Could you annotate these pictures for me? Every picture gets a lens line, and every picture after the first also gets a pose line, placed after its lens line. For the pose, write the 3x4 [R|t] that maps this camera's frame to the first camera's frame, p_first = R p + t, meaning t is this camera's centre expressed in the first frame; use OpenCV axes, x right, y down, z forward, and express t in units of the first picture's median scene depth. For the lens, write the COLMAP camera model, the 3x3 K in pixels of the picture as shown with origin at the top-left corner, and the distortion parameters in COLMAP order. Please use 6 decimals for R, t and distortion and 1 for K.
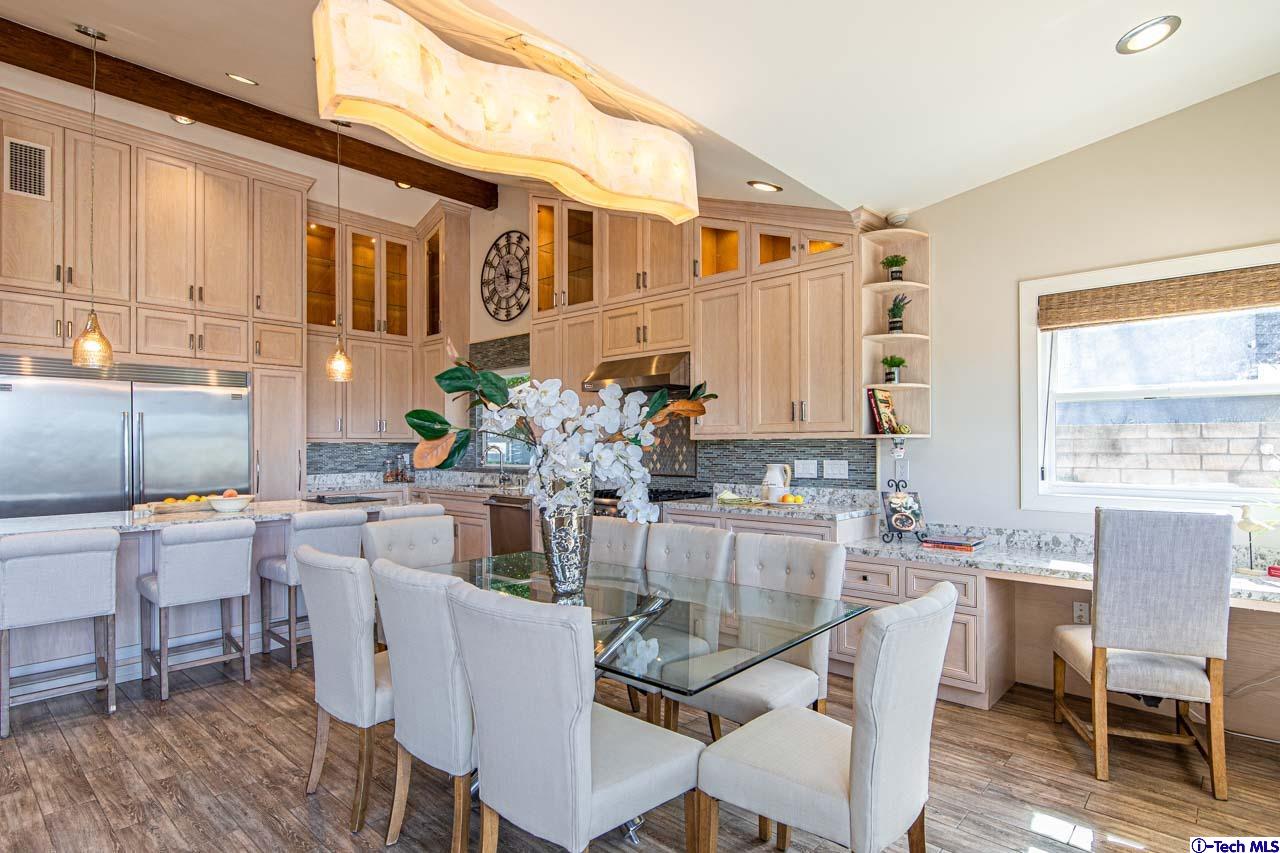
lens RADIAL K [[635.5, 0, 647.2], [0, 635.5, 436.8], [0, 0, 1]] dist [0.000880, -0.002750]
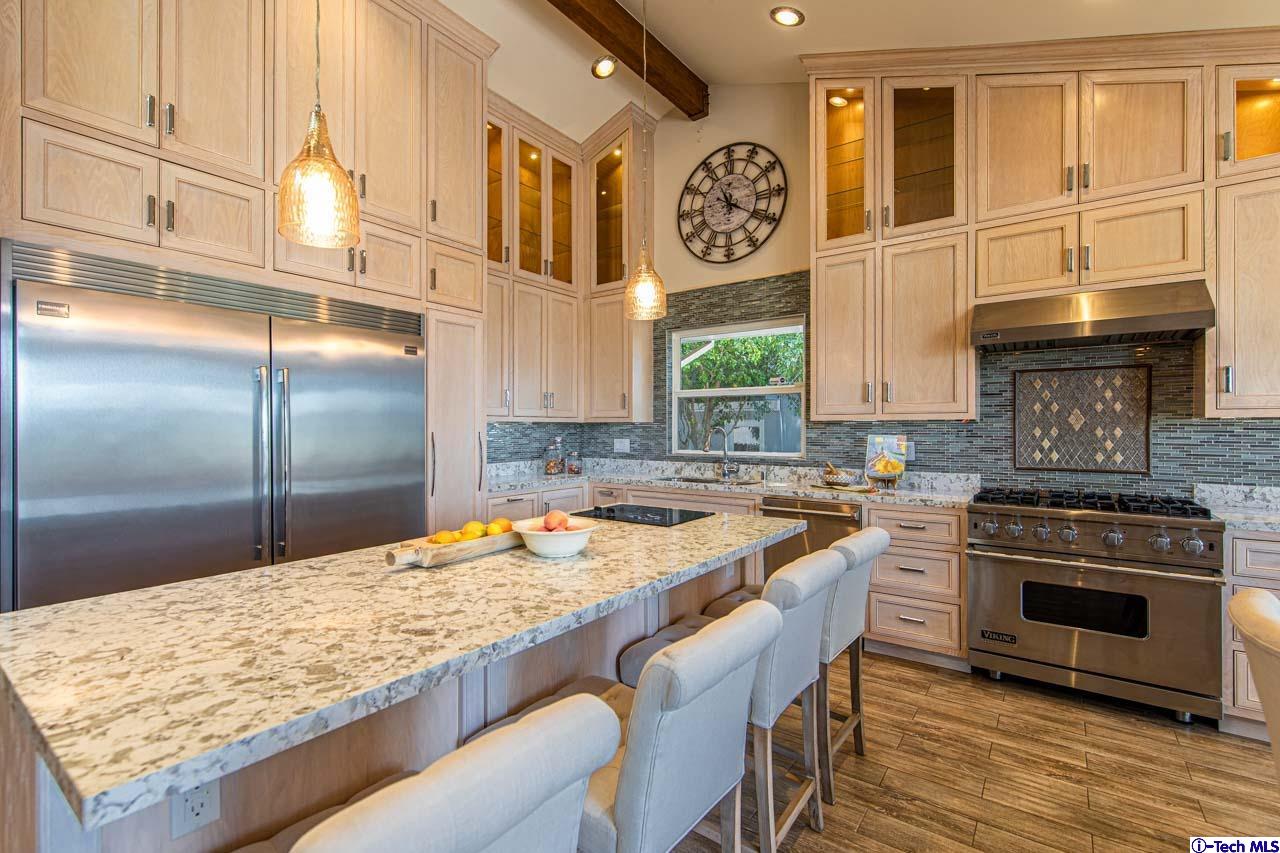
lens RADIAL K [[564.5, 0, 632.7], [0, 564.5, 421.2], [0, 0, 1]] dist [0.003656, -0.002542]
pose [[0.996714, 0.003828, 0.080905, -0.426549], [-0.003955, 0.999991, 0.001409, 0.007580], [-0.080898, -0.001725, 0.996721, 0.369685]]
